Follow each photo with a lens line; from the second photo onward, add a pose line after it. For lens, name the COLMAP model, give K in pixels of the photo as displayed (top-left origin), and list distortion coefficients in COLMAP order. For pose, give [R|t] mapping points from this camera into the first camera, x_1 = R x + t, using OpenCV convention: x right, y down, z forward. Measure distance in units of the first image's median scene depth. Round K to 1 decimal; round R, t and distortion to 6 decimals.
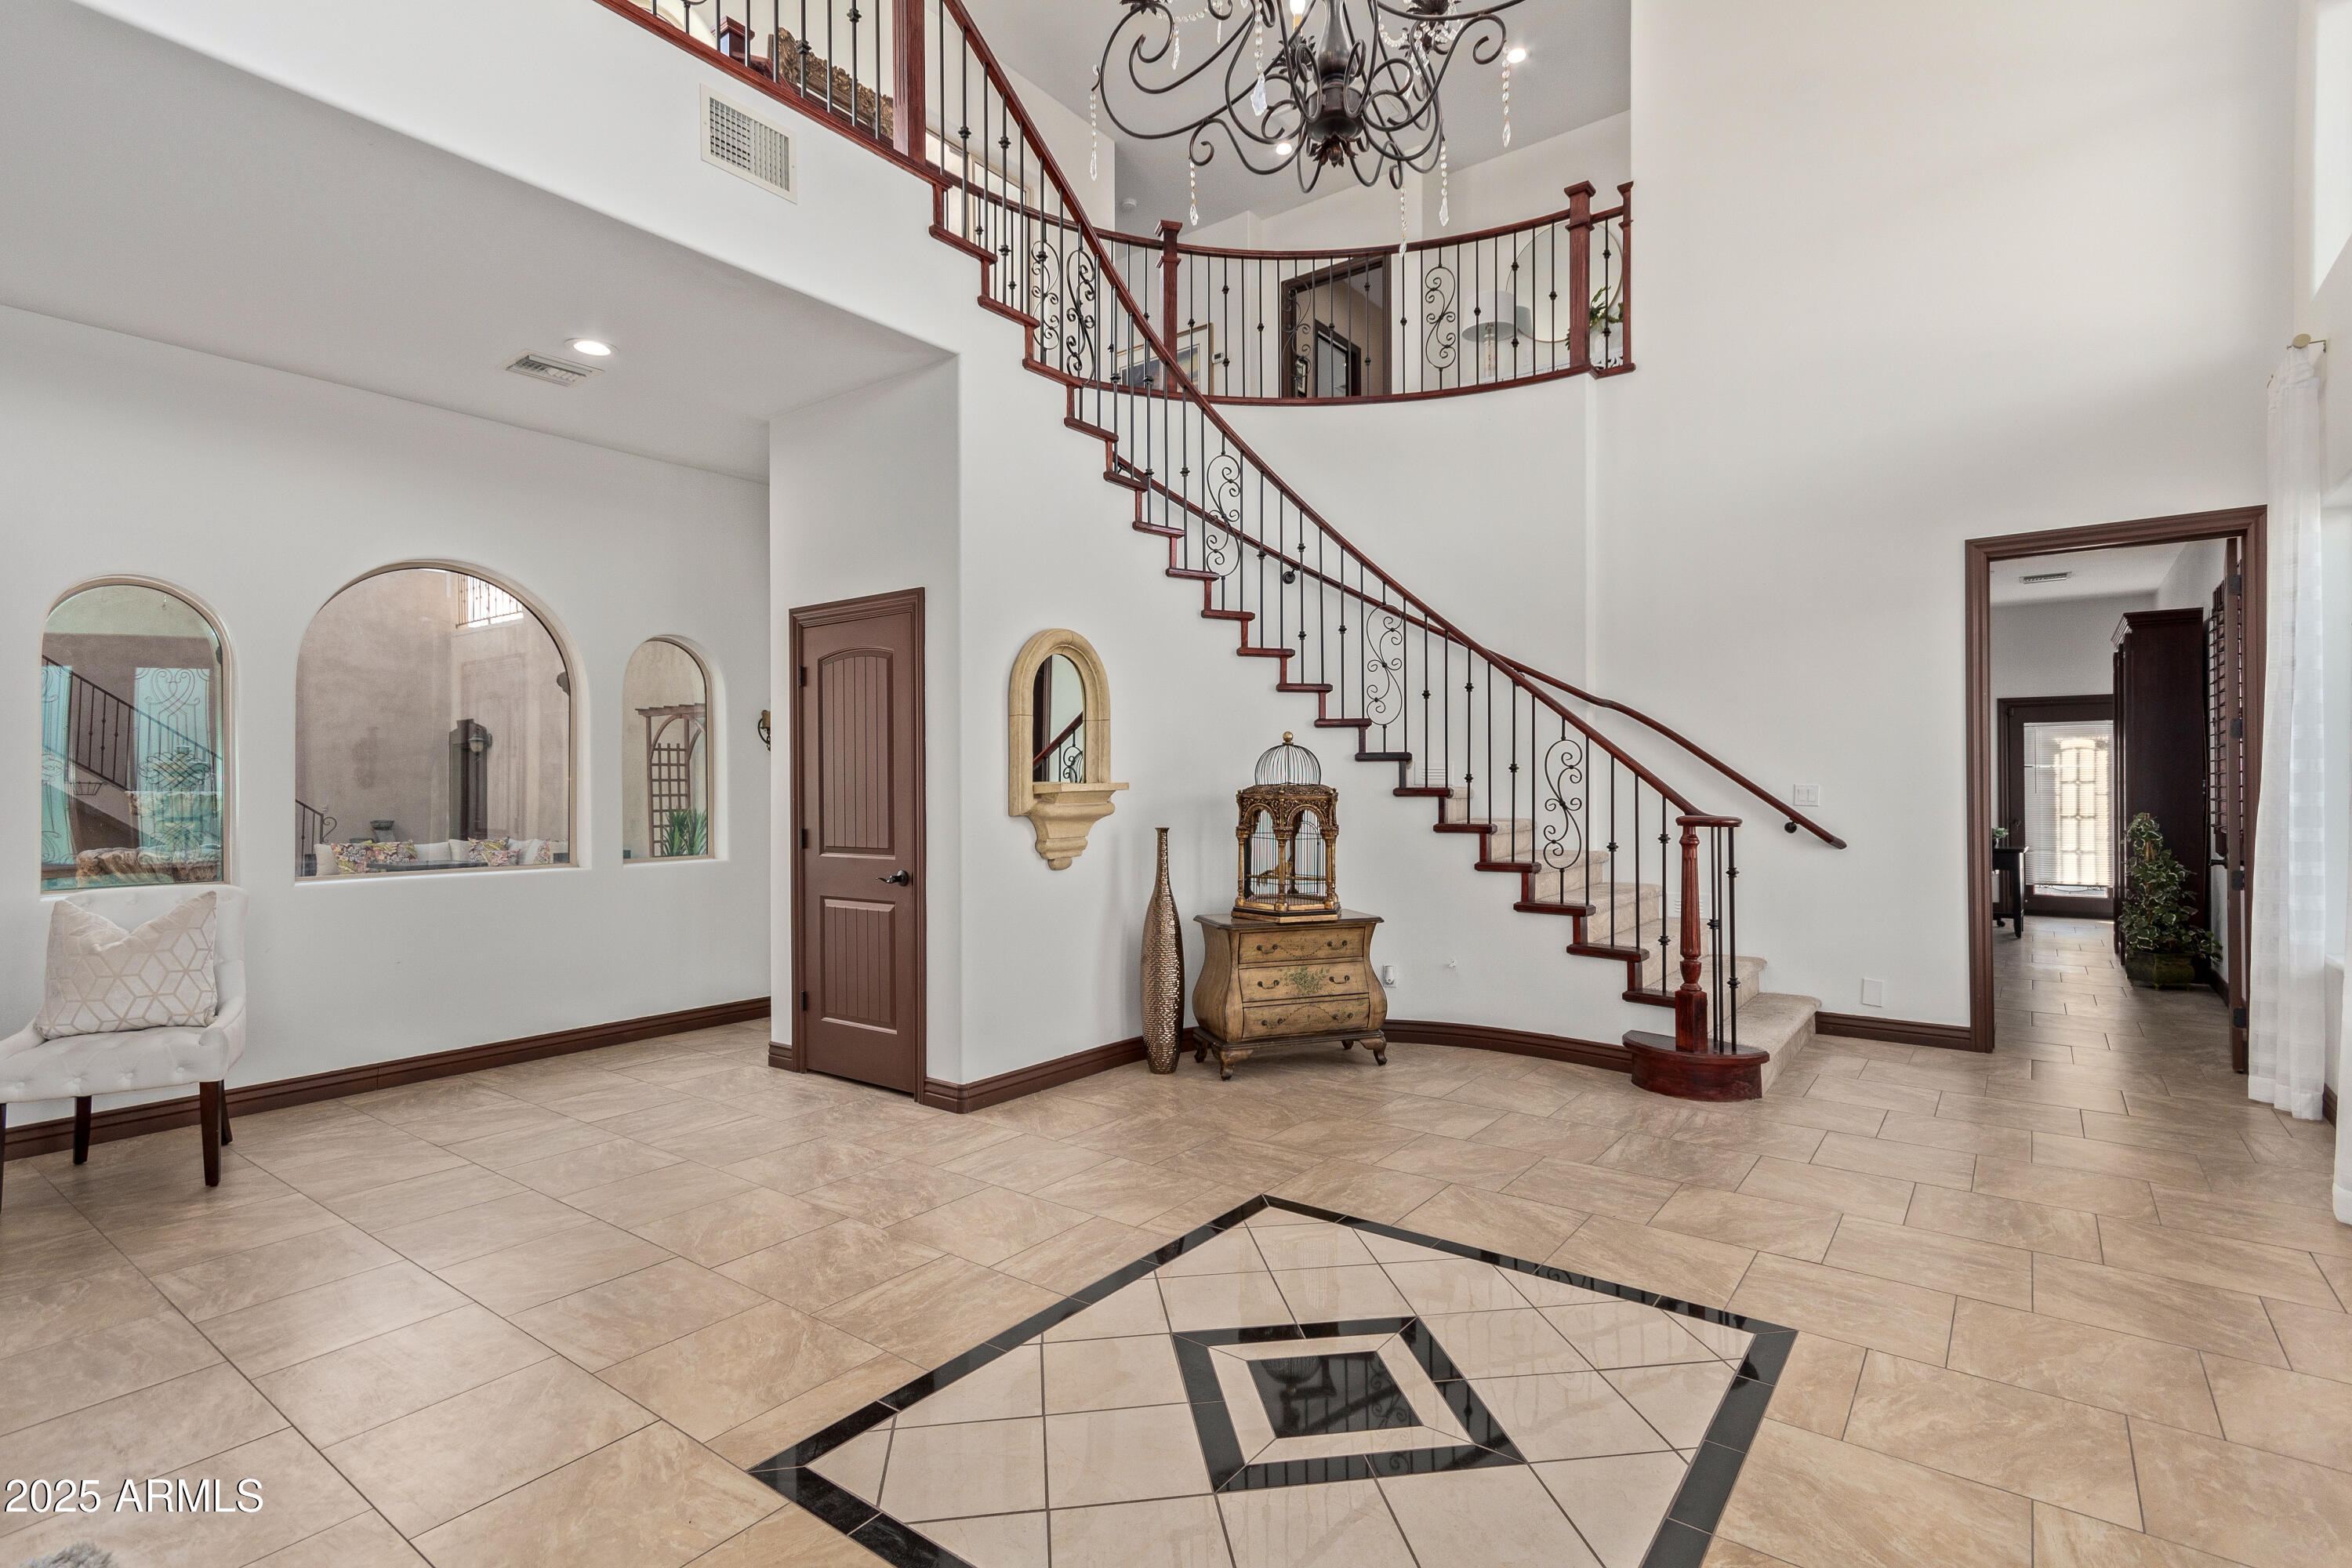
lens RADIAL K [[1117.1, 0, 1177.7], [0, 1117.1, 788.0], [0, 0, 1]] dist [0.001034, 0.001648]
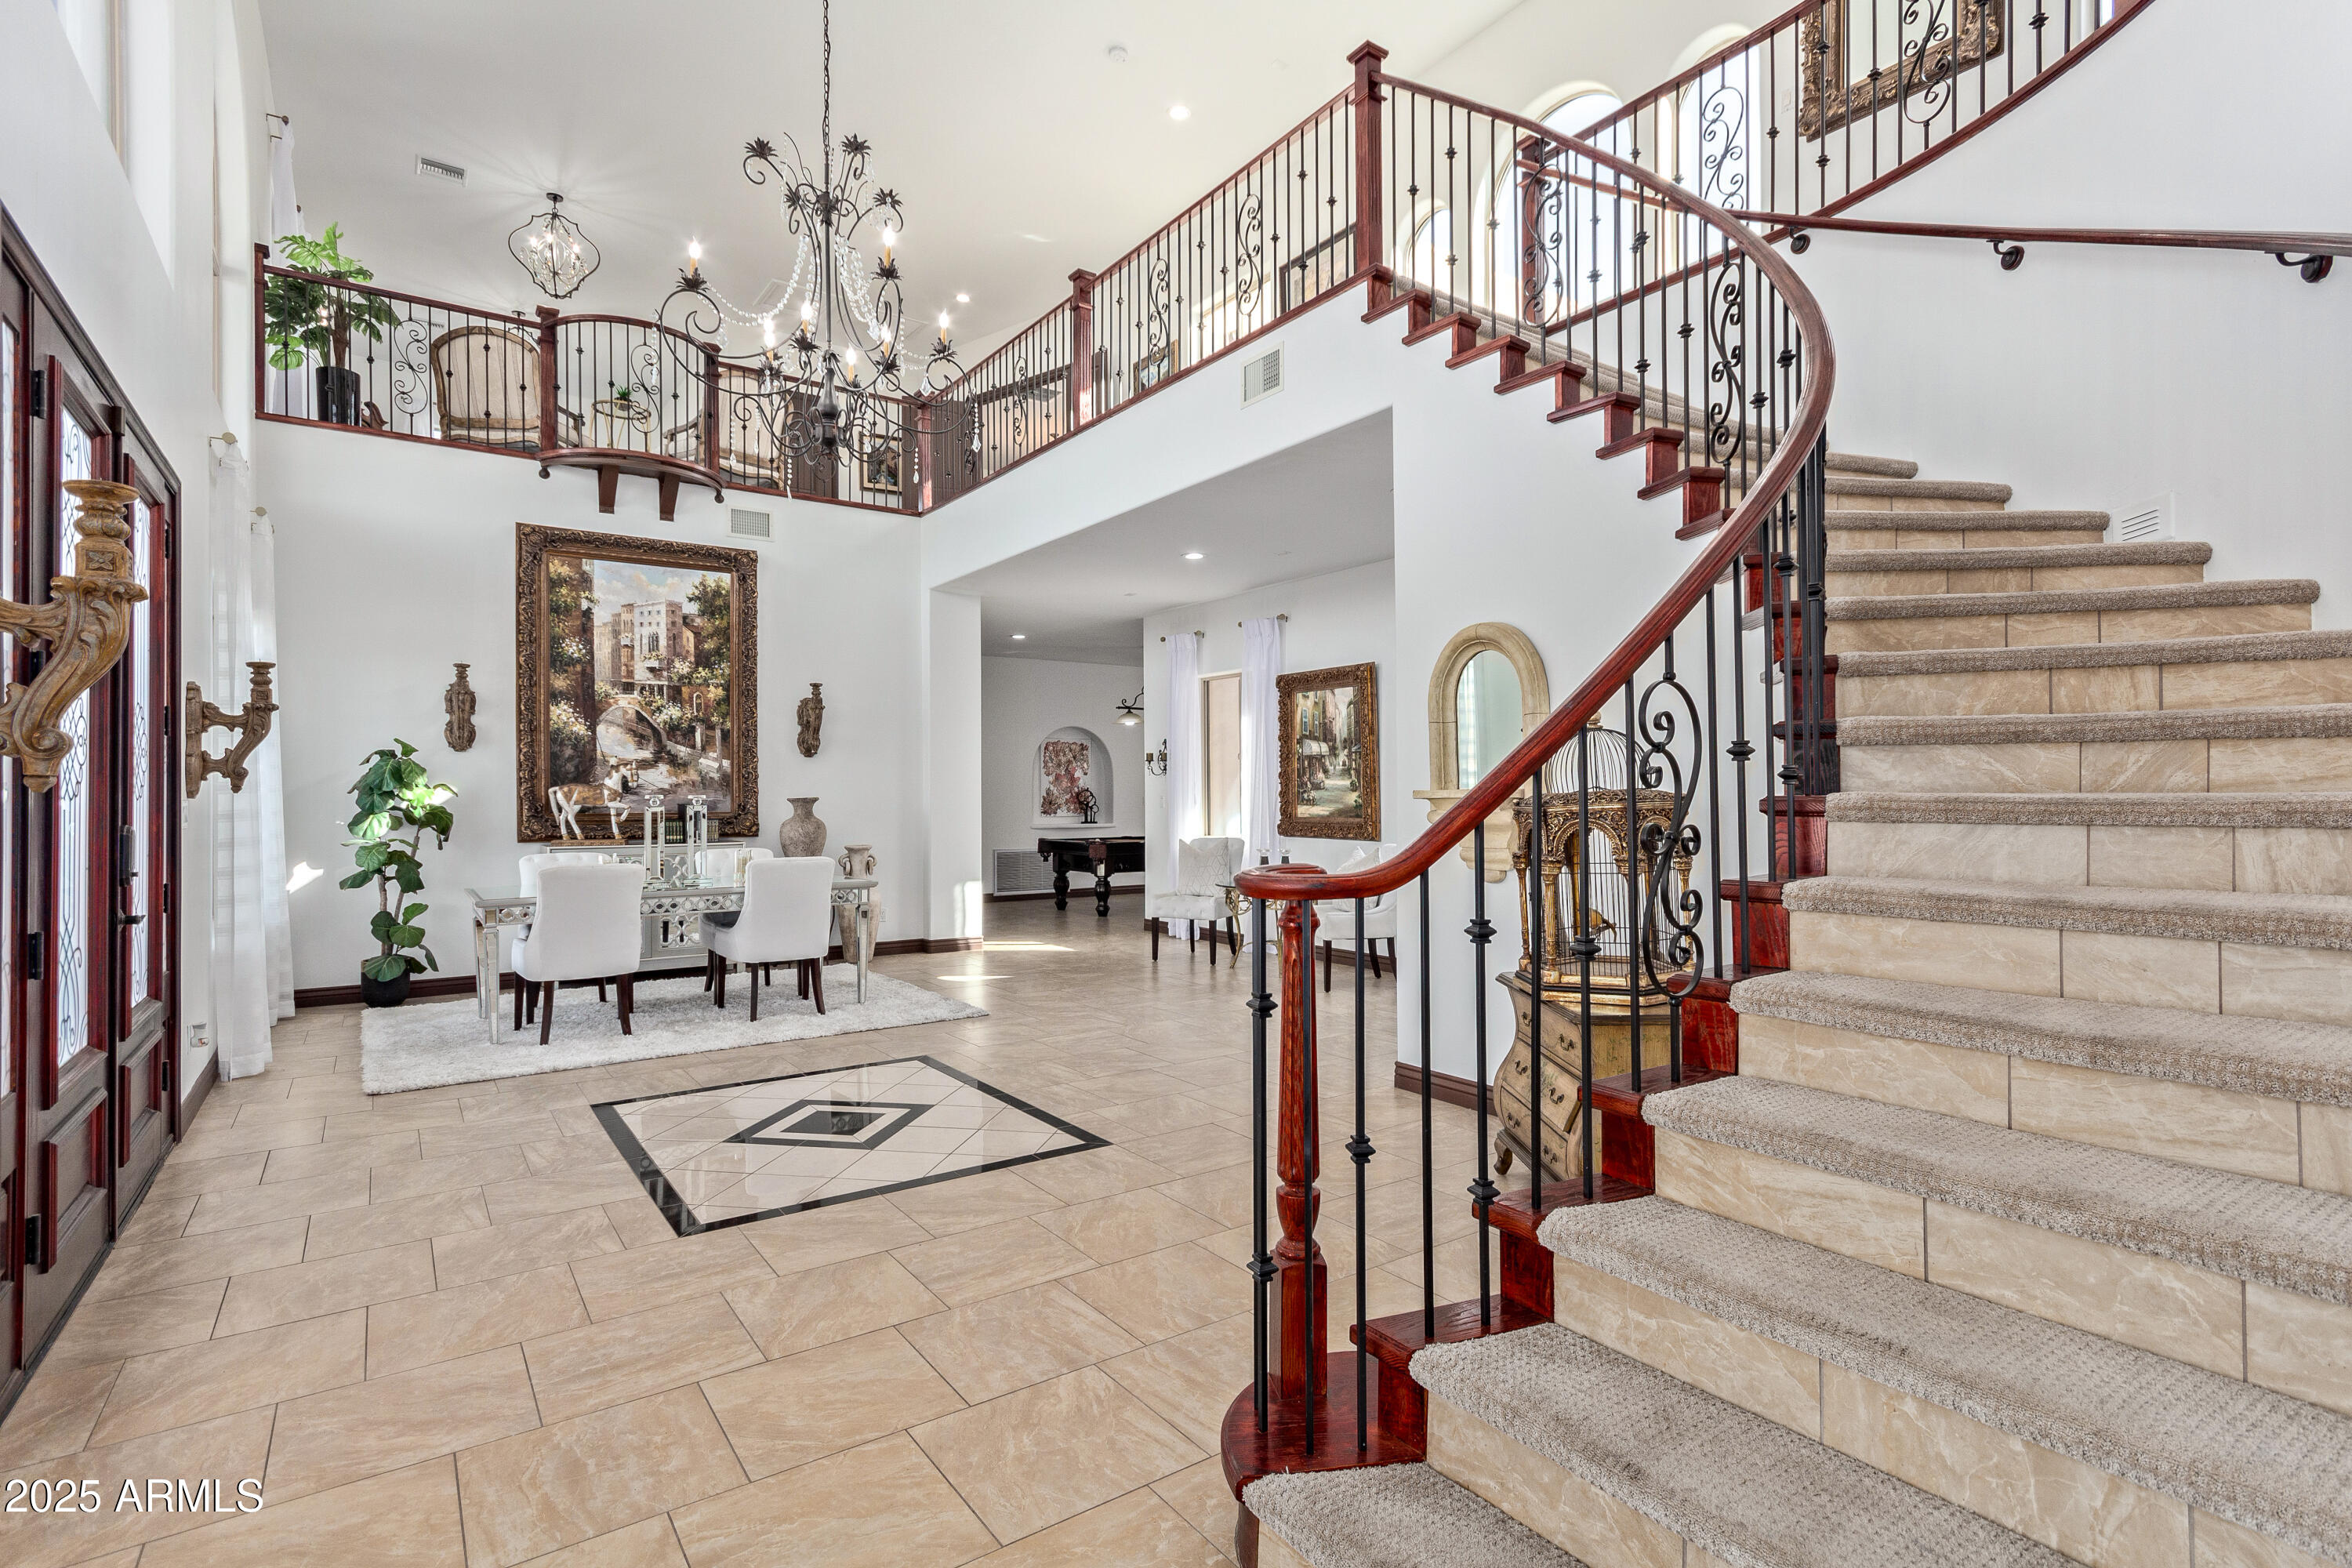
lens RADIAL K [[1117.1, 0, 1171.6], [0, 1117.1, 784.3], [0, 0, 1]] dist [0.001034, 0.001648]
pose [[-0.301288, -0.004890, -0.953521, 1.184492], [0.004233, 0.999970, -0.006465, -0.004066], [0.953524, -0.005984, -0.301258, 1.428753]]
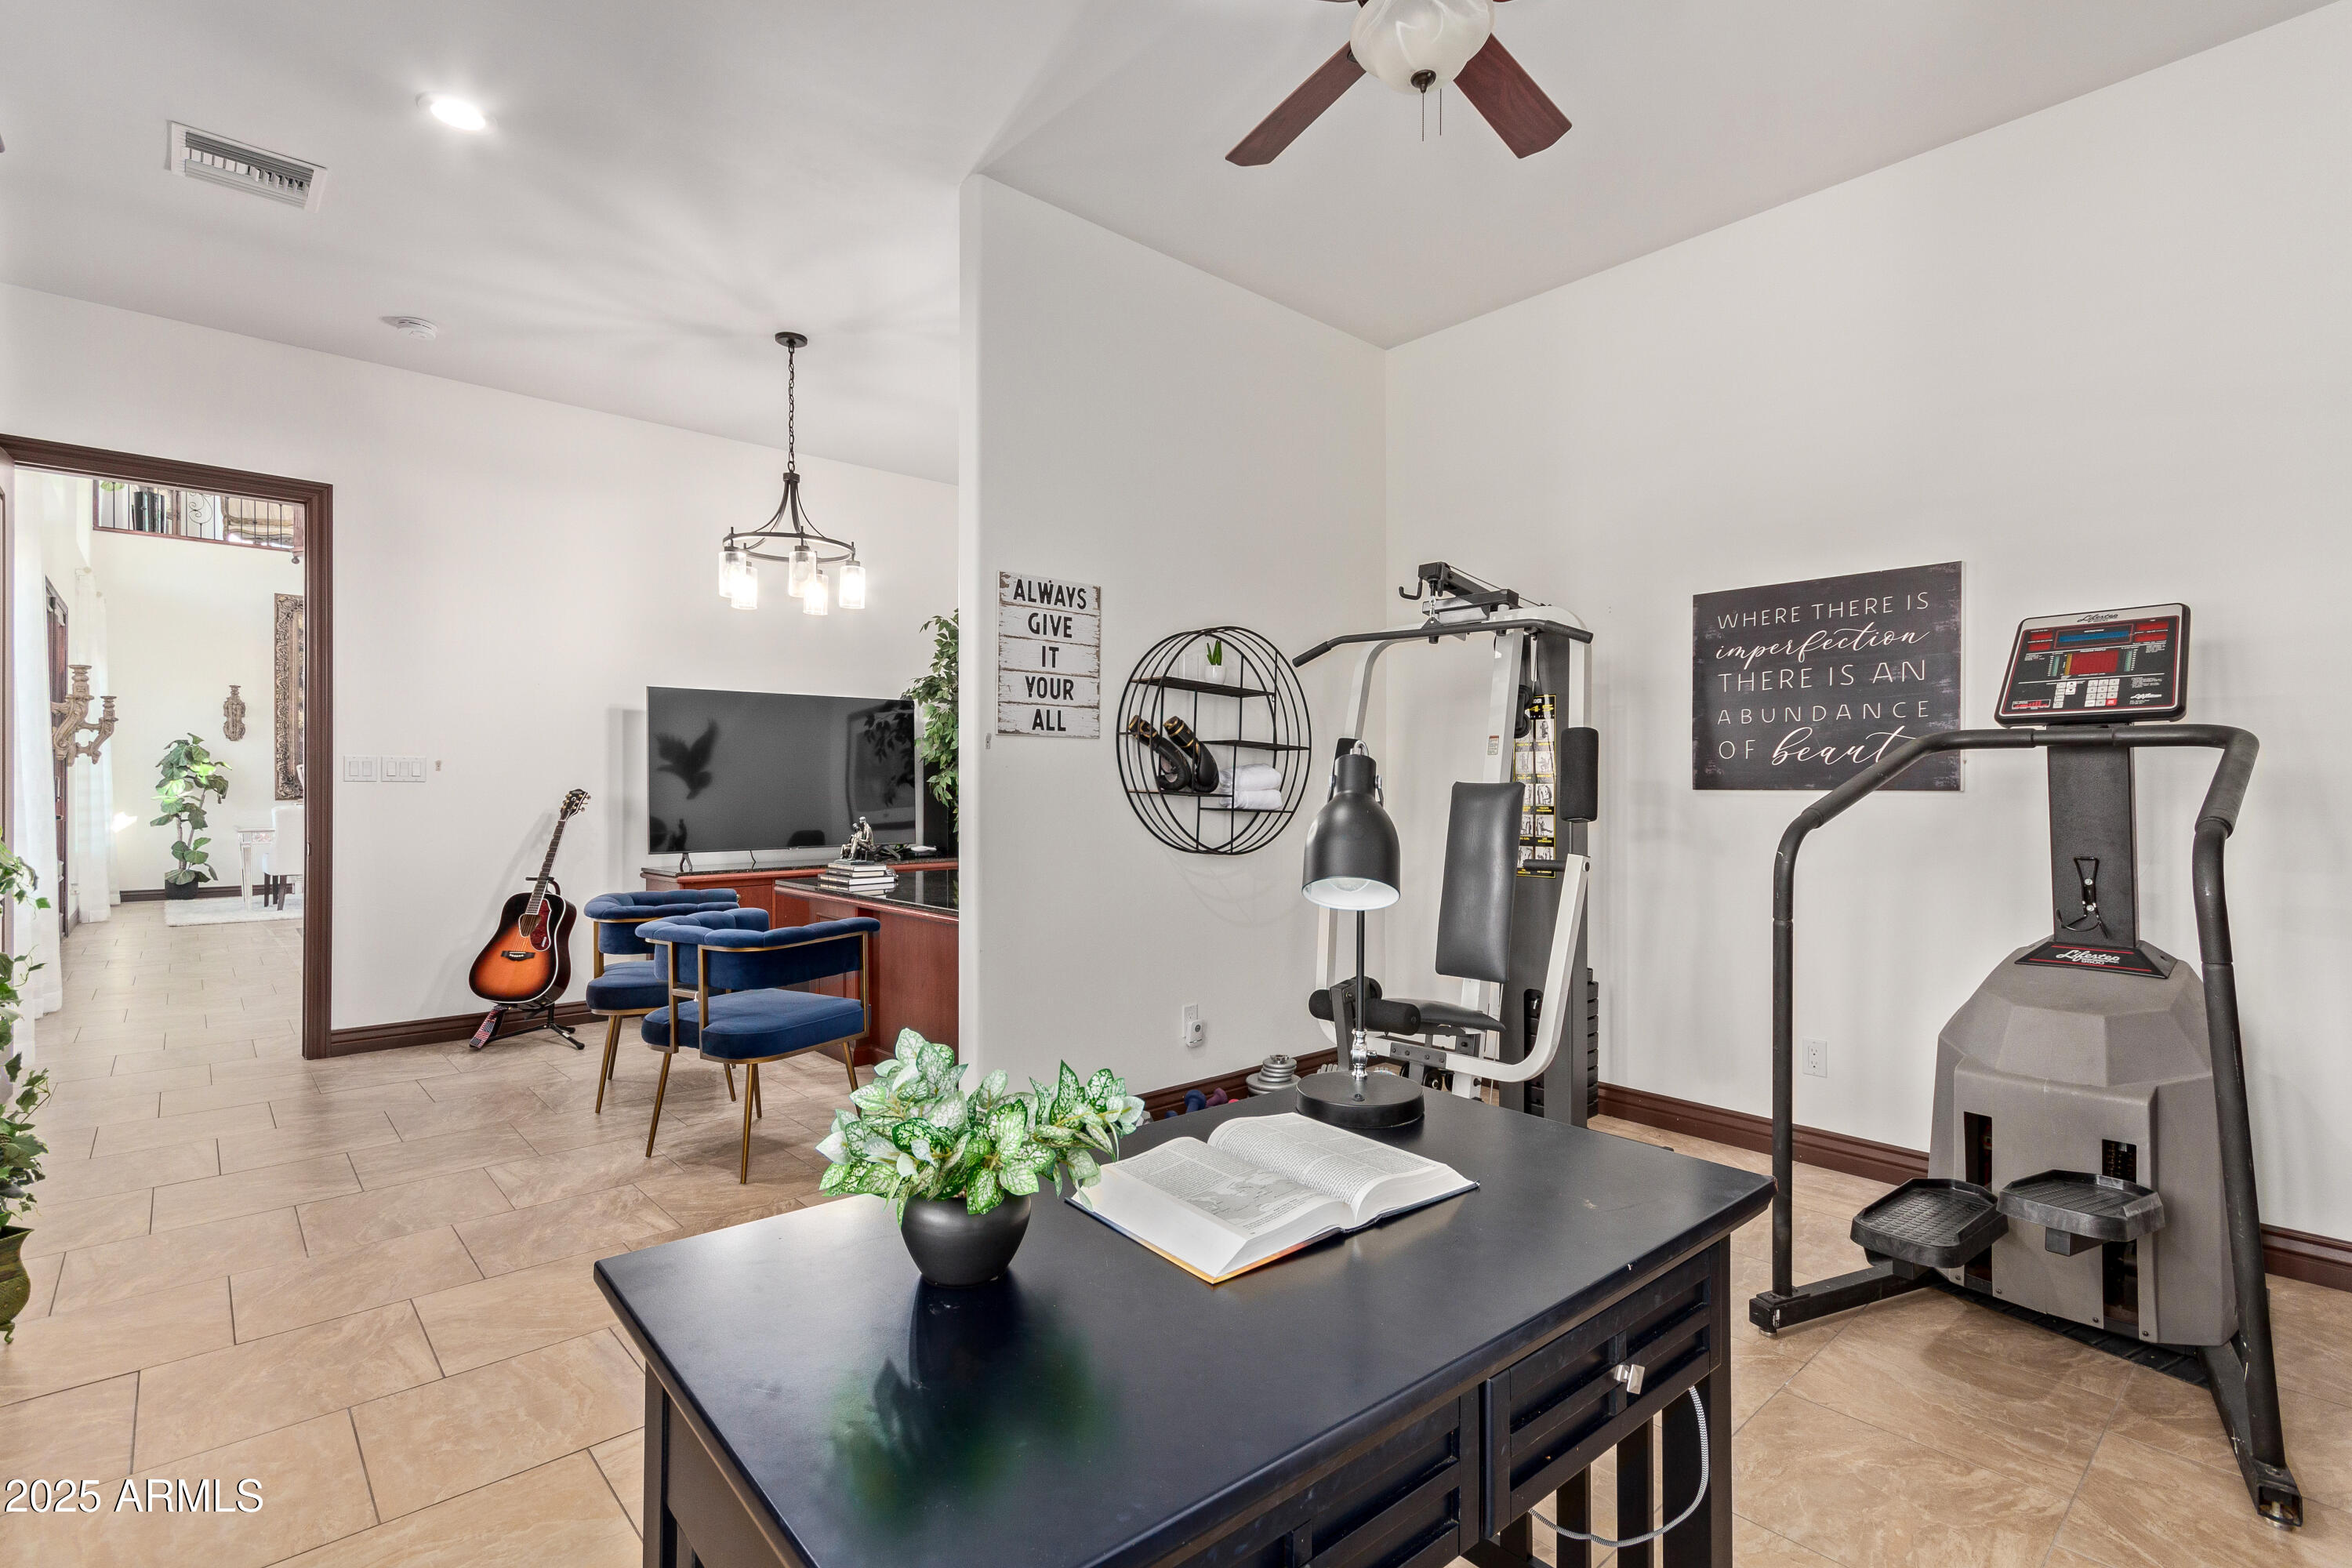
lens RADIAL K [[1117.1, 0, 1179.1], [0, 1117.1, 788.5], [0, 0, 1]] dist [0.001034, 0.001648]
pose [[-0.183933, 0.003742, -0.982932, 2.270710], [-0.010325, 0.999930, 0.005739, 0.006047], [0.982885, 0.011204, -0.183881, 2.812984]]
